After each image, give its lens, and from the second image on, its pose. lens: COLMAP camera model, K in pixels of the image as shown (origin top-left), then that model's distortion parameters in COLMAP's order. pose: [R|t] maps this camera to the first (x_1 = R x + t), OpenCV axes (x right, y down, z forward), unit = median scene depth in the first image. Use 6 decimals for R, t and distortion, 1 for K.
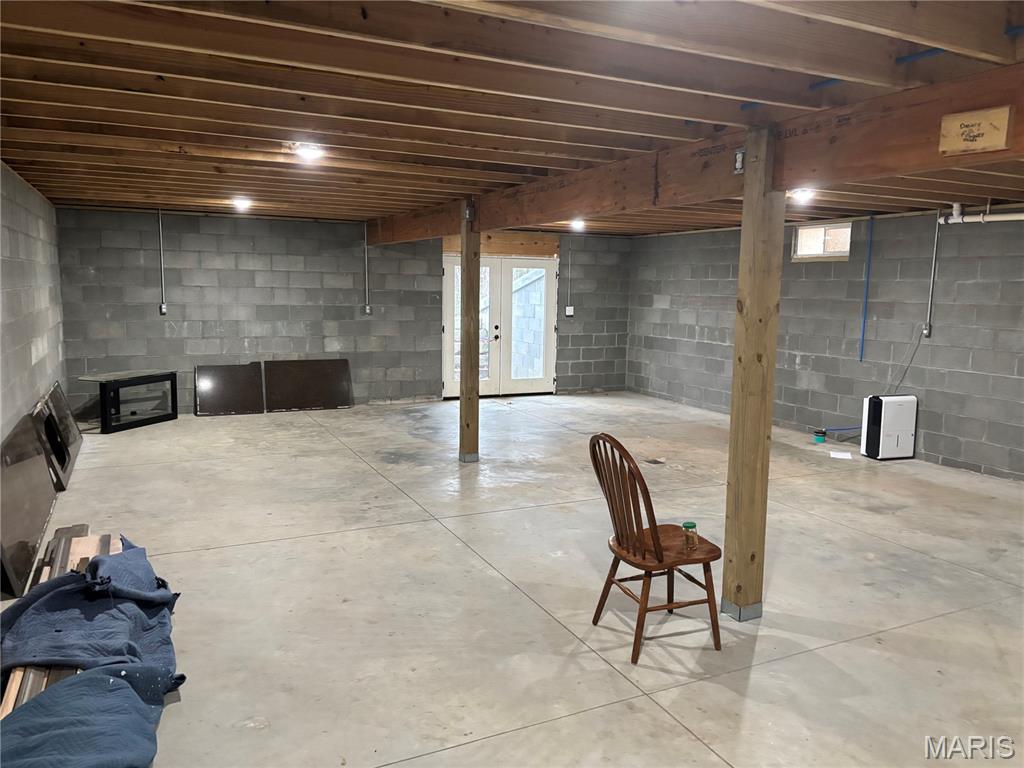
lens RADIAL K [[766.1, 0, 517.3], [0, 766.1, 381.4], [0, 0, 1]] dist [0.034807, -0.021674]
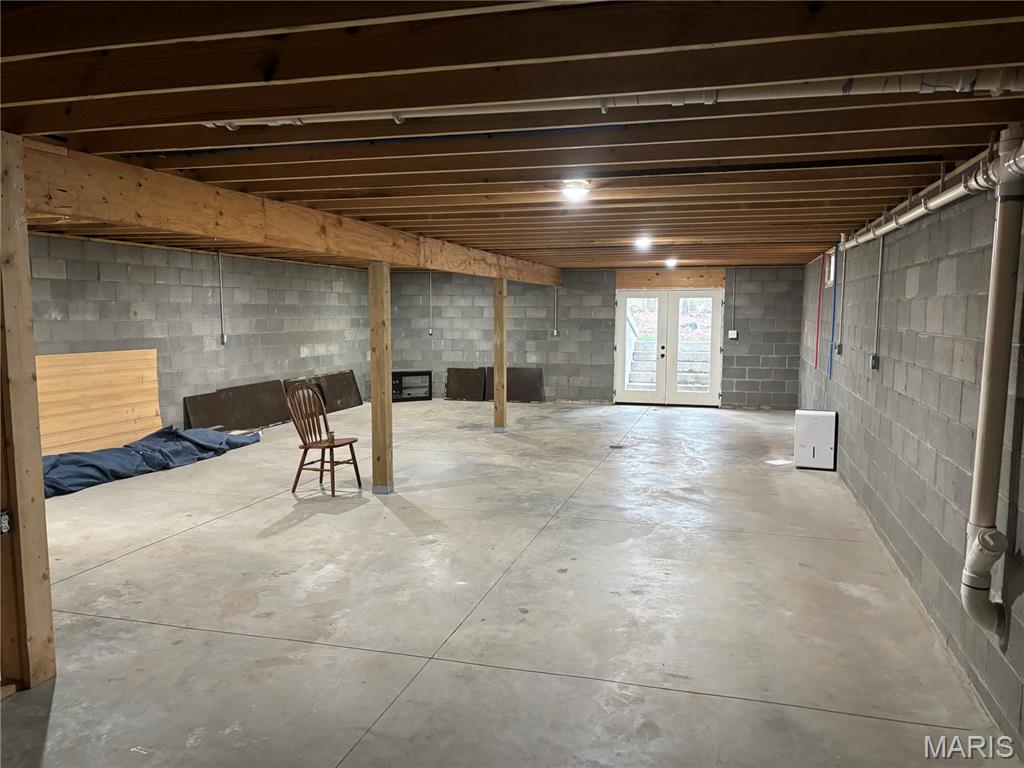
lens RADIAL K [[766.1, 0, 506.5], [0, 766.1, 389.1], [0, 0, 1]] dist [0.034807, -0.021674]
pose [[0.737662, 0.050592, -0.673272, 0.677486], [-0.071242, 0.997454, -0.003103, 0.017760], [0.671401, 0.050254, 0.739388, -0.064906]]
